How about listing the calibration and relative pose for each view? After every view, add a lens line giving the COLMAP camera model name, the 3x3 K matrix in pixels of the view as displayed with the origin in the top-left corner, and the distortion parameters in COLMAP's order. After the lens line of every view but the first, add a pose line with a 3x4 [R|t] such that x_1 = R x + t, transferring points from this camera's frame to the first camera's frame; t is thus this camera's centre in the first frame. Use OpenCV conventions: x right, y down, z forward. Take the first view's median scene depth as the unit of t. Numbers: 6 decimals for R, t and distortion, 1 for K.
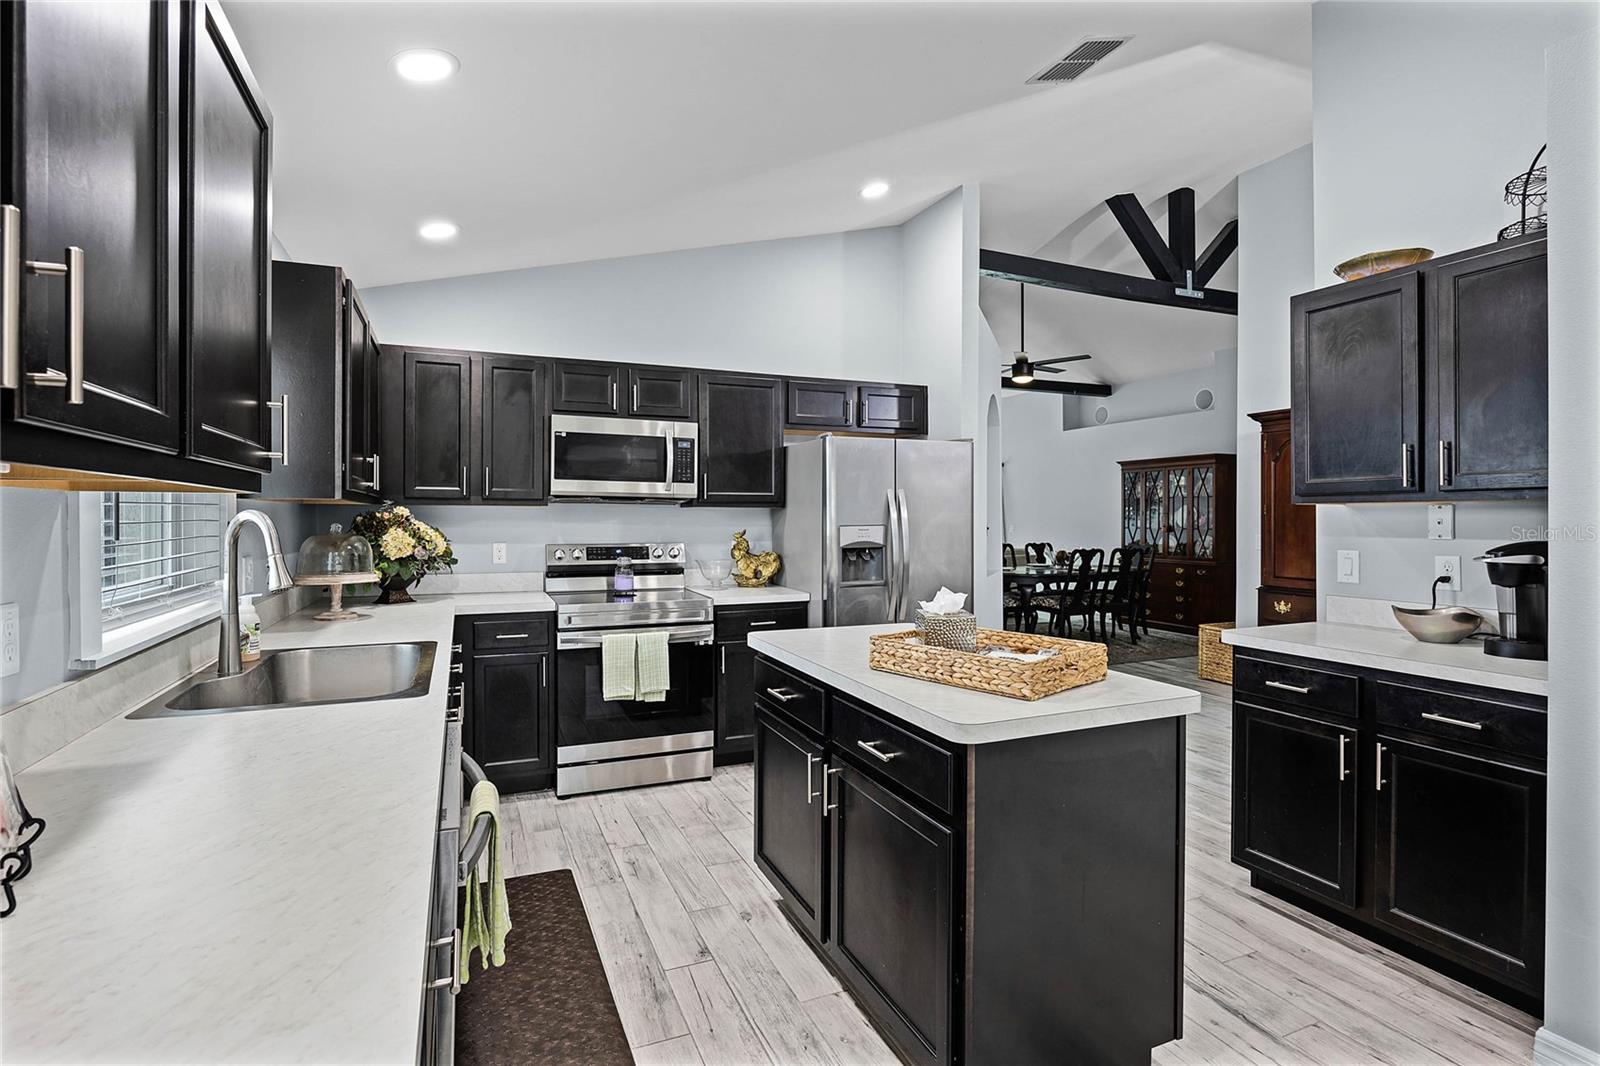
lens RADIAL K [[768.9, 0, 791.8], [0, 768.9, 528.4], [0, 0, 1]] dist [-0.022595, -0.000072]
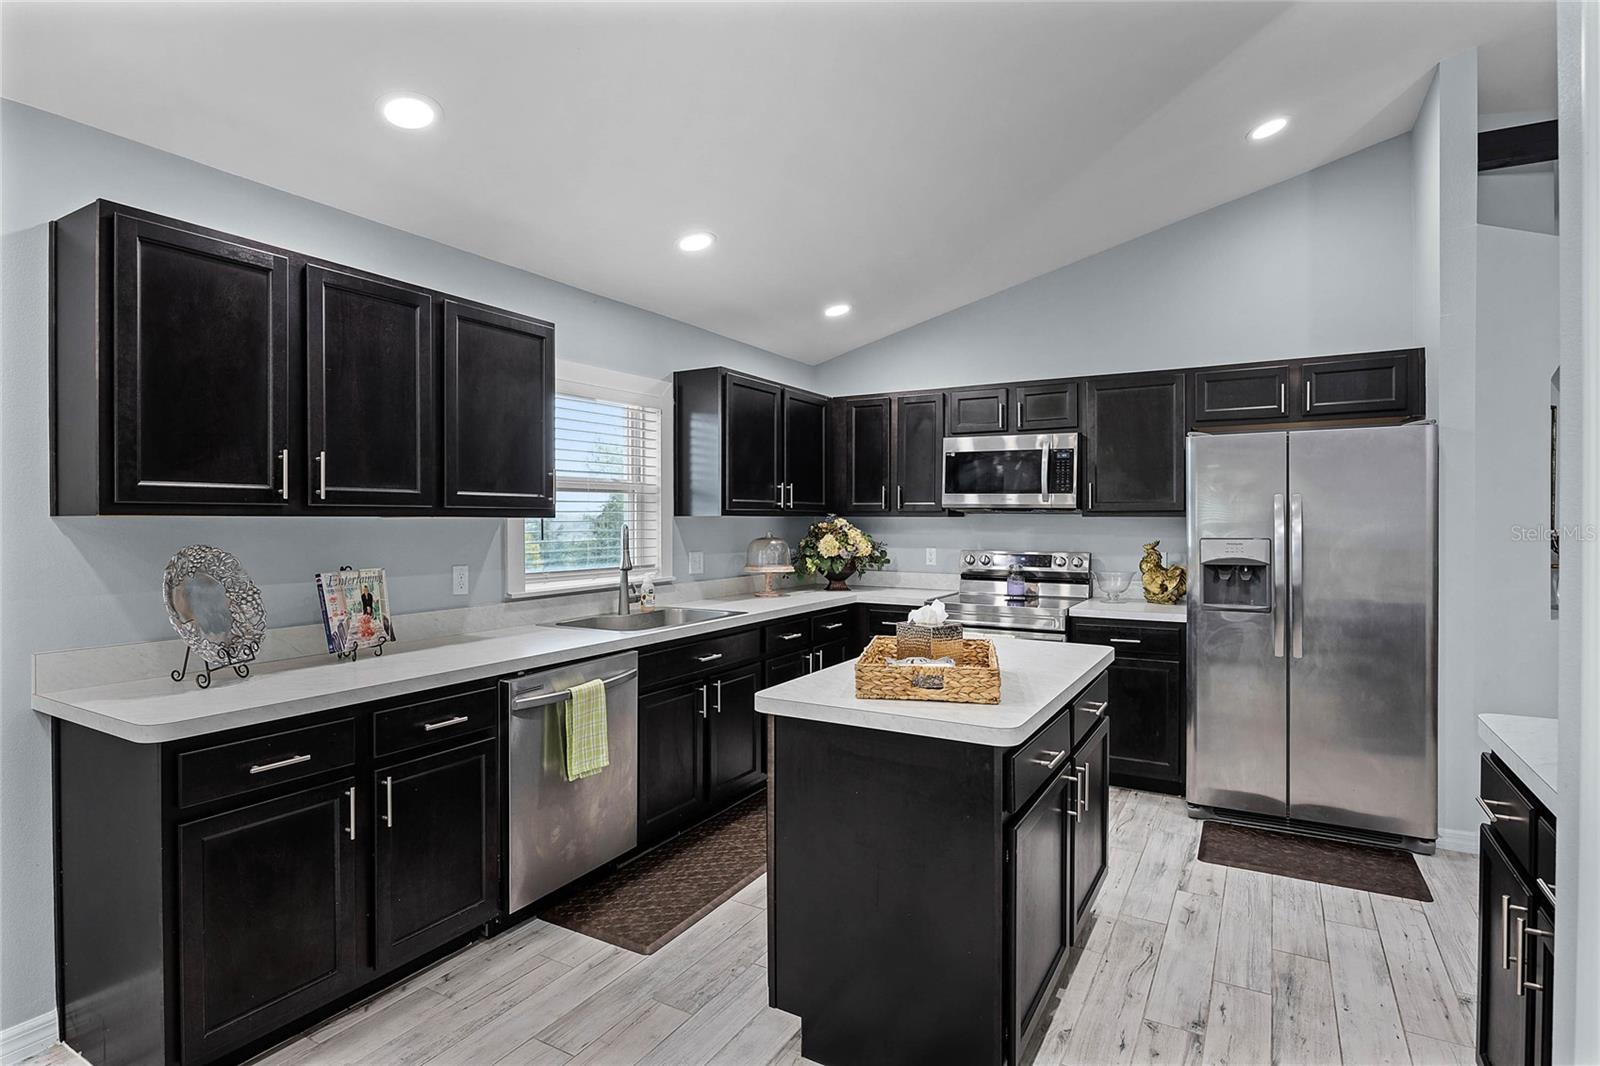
lens RADIAL K [[813.3, 0, 798.7], [0, 813.3, 531.1], [0, 0, 1]] dist [-0.013344, 0.000594]
pose [[0.598734, 0.011420, -0.800867, 0.503627], [-0.010278, 0.999926, 0.006575, -0.012865], [0.800882, 0.004295, 0.598807, 0.081091]]
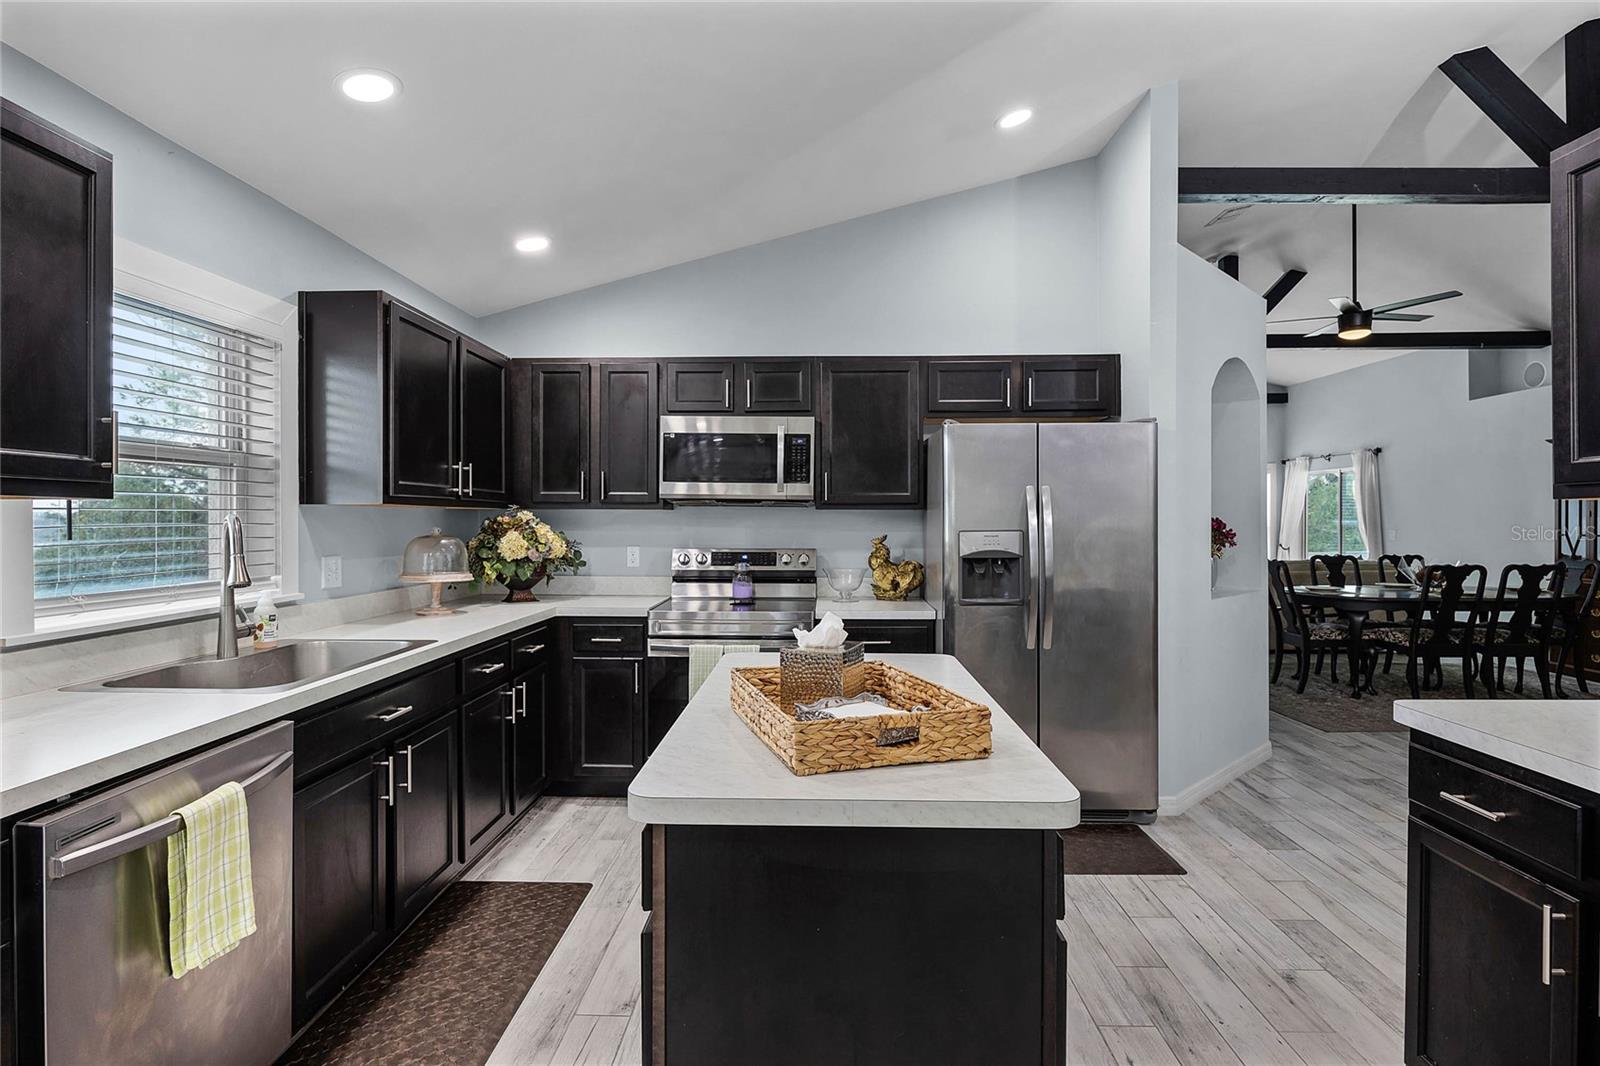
lens RADIAL K [[813.3, 0, 794.9], [0, 813.3, 527.0], [0, 0, 1]] dist [-0.013344, 0.000594]
pose [[0.907301, 0.003259, -0.420468, 0.259842], [-0.005421, 0.999978, -0.003947, -0.003280], [0.420446, 0.005860, 0.907299, 0.120075]]
